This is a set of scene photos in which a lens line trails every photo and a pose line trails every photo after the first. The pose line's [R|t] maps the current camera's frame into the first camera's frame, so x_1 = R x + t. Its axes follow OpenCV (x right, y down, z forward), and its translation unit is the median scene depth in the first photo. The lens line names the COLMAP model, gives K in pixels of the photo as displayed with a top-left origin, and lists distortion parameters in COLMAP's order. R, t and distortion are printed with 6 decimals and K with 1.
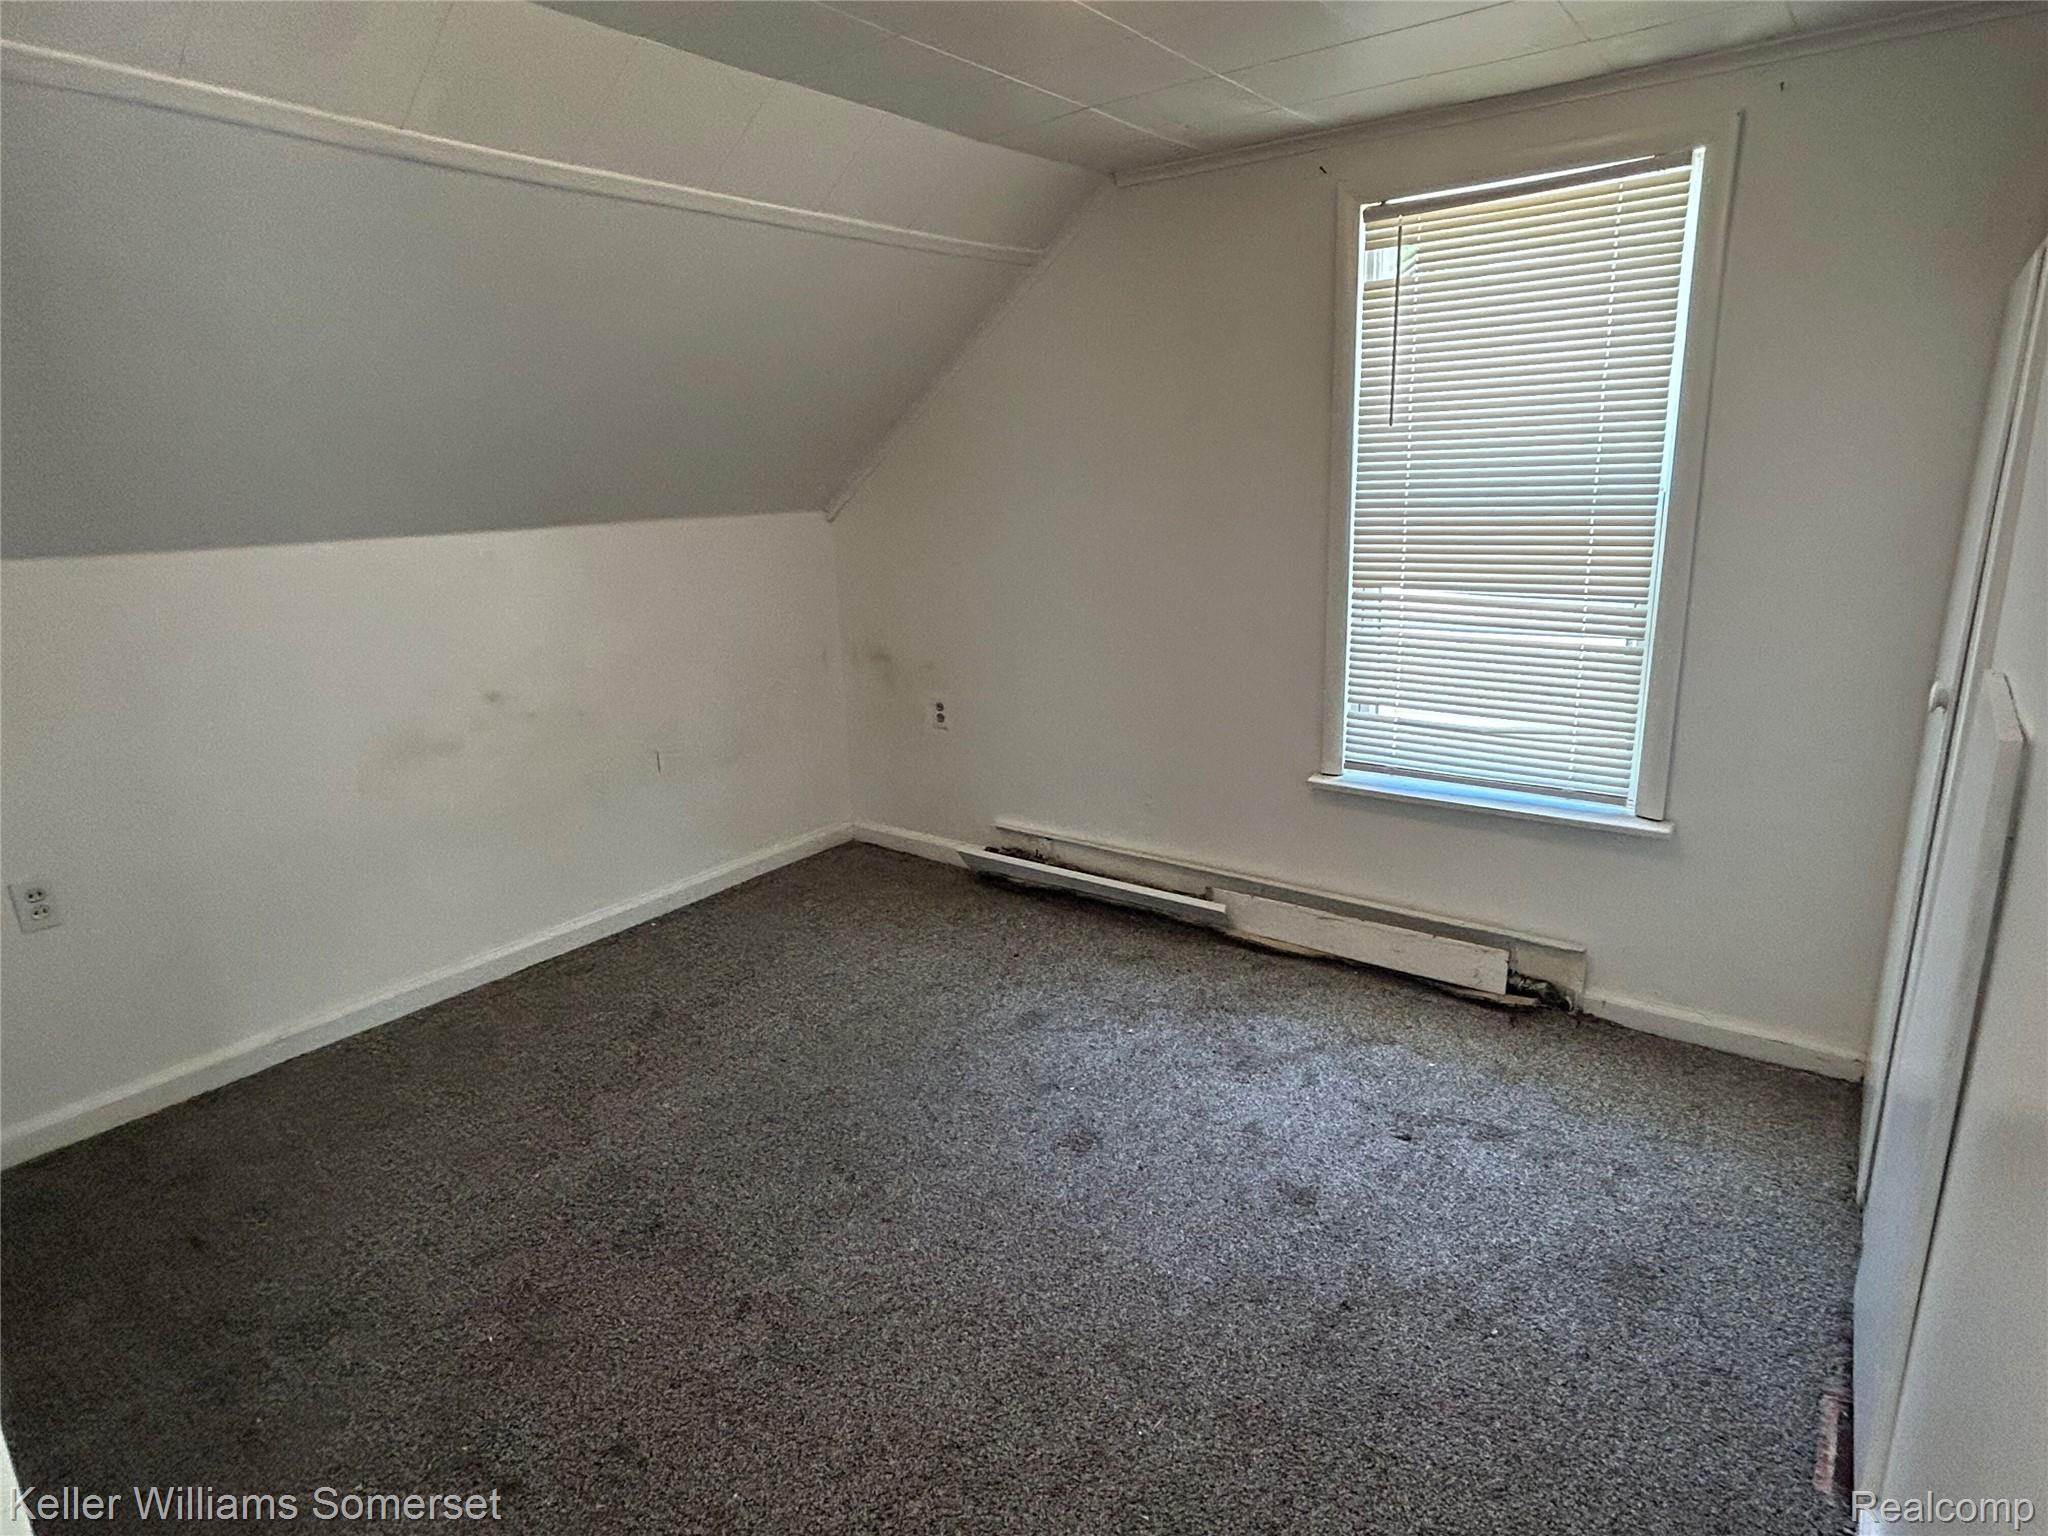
lens RADIAL K [[1130.6, 0, 1018.6], [0, 1130.6, 763.2], [0, 0, 1]] dist [-0.005487, 0.001666]
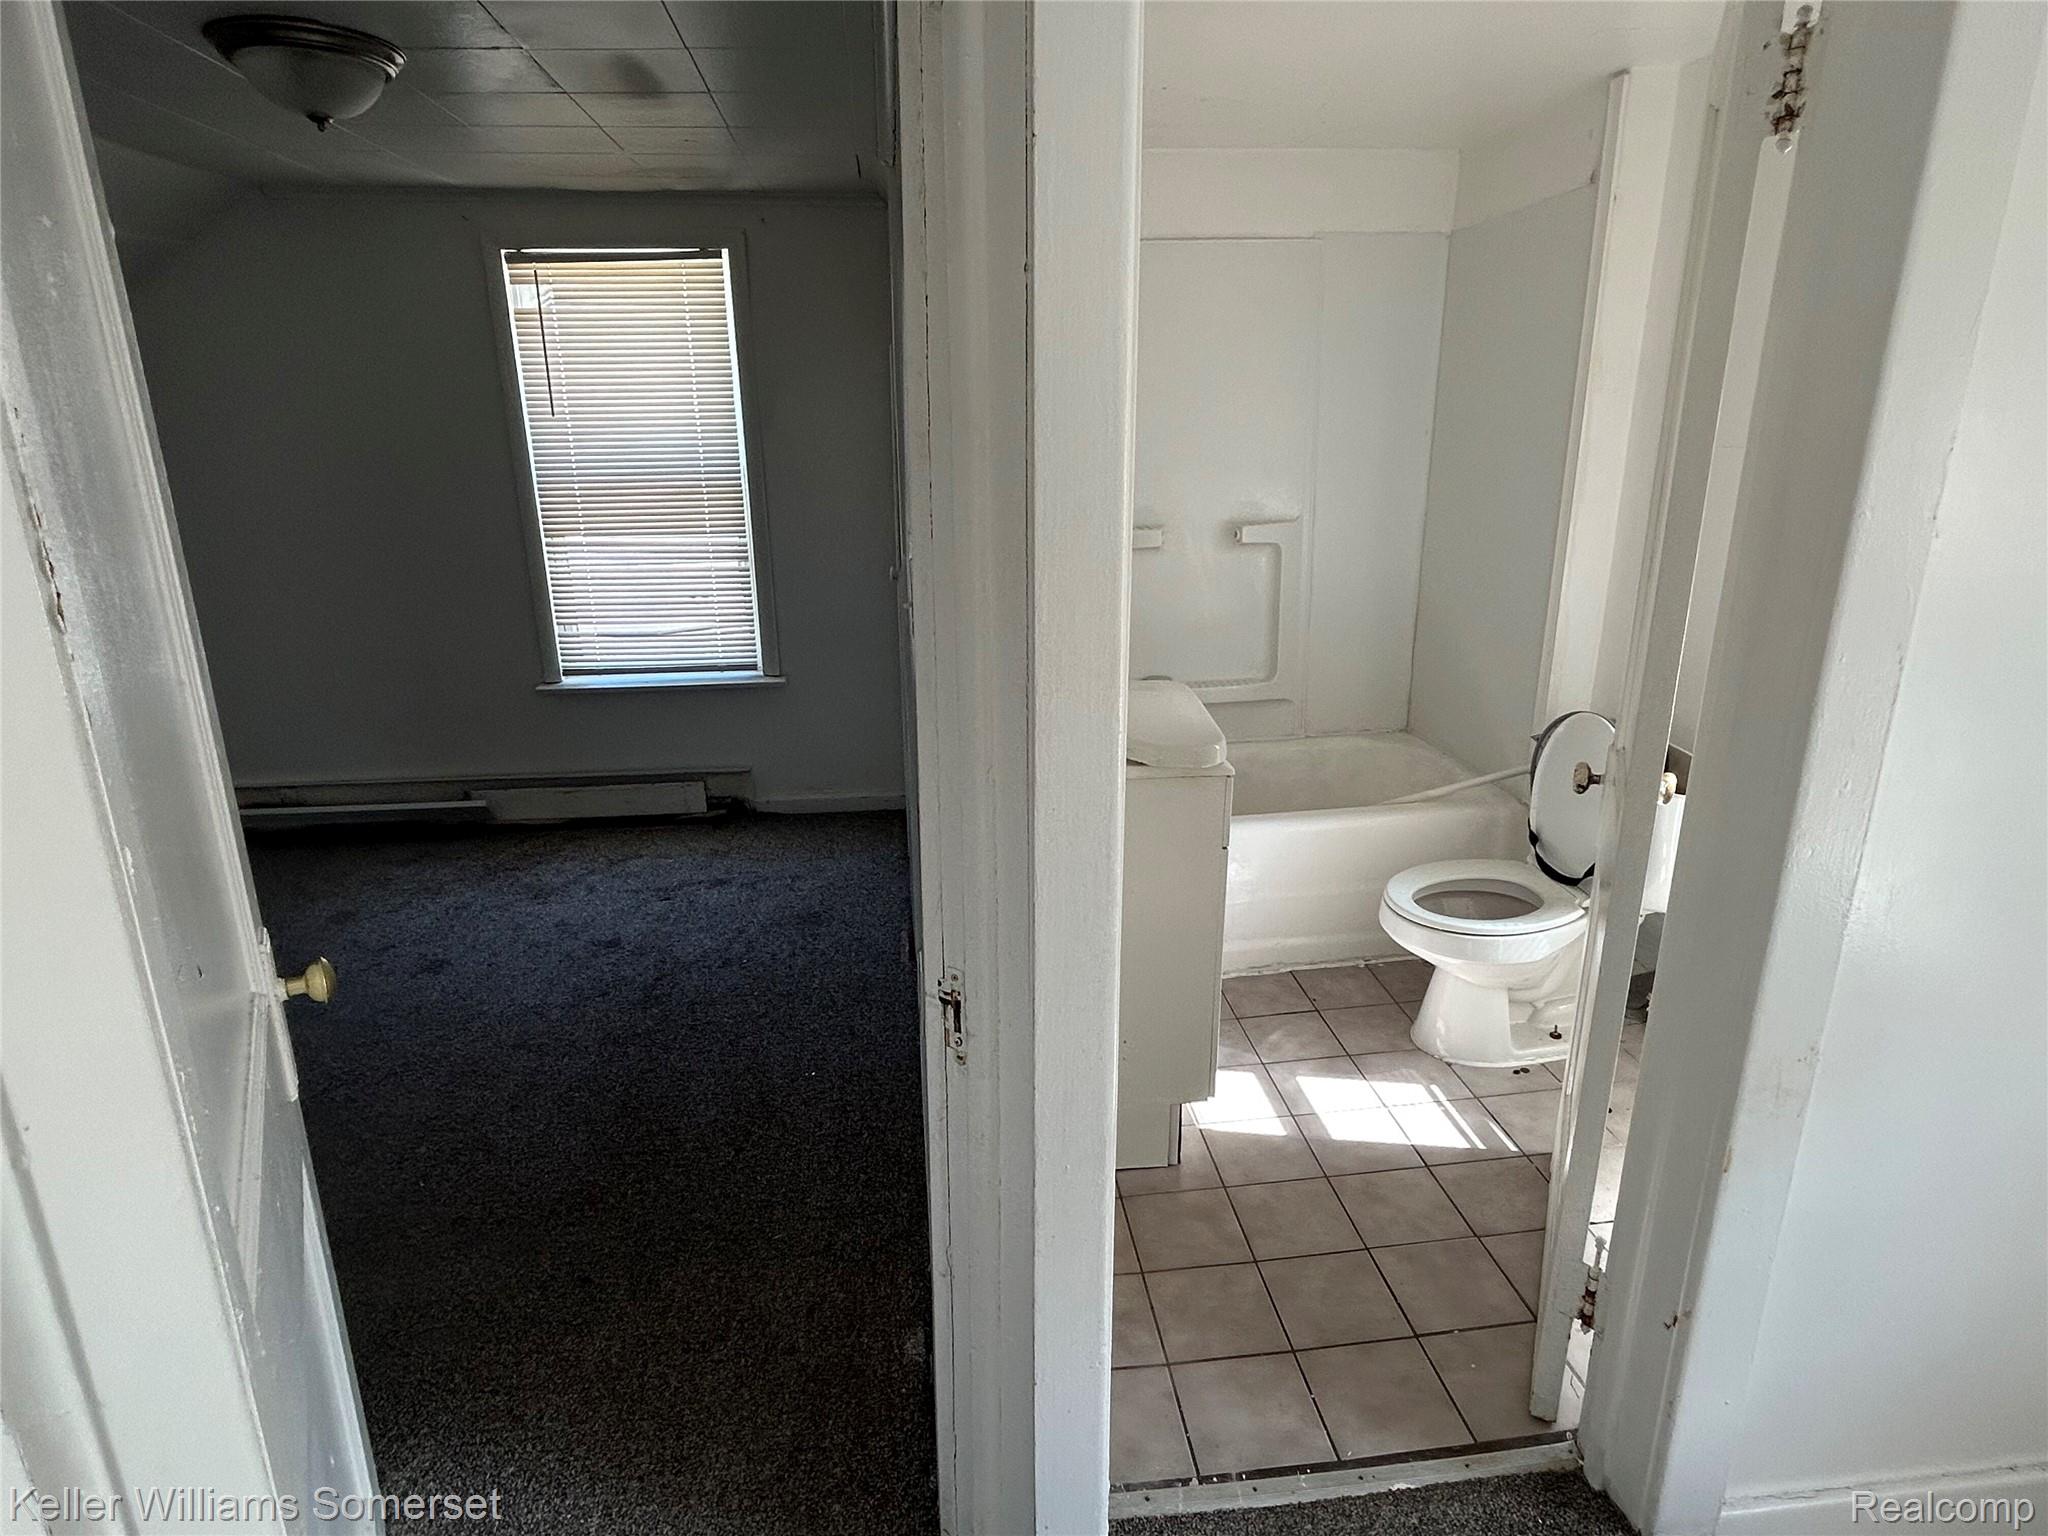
lens RADIAL K [[1130.6, 0, 1019.3], [0, 1130.6, 760.3], [0, 0, 1]] dist [-0.005487, 0.001666]
pose [[0.736278, -0.176179, 0.653341, -0.225913], [0.160990, 0.983396, 0.083754, 0.087552], [-0.657249, 0.043515, 0.752416, -0.385651]]
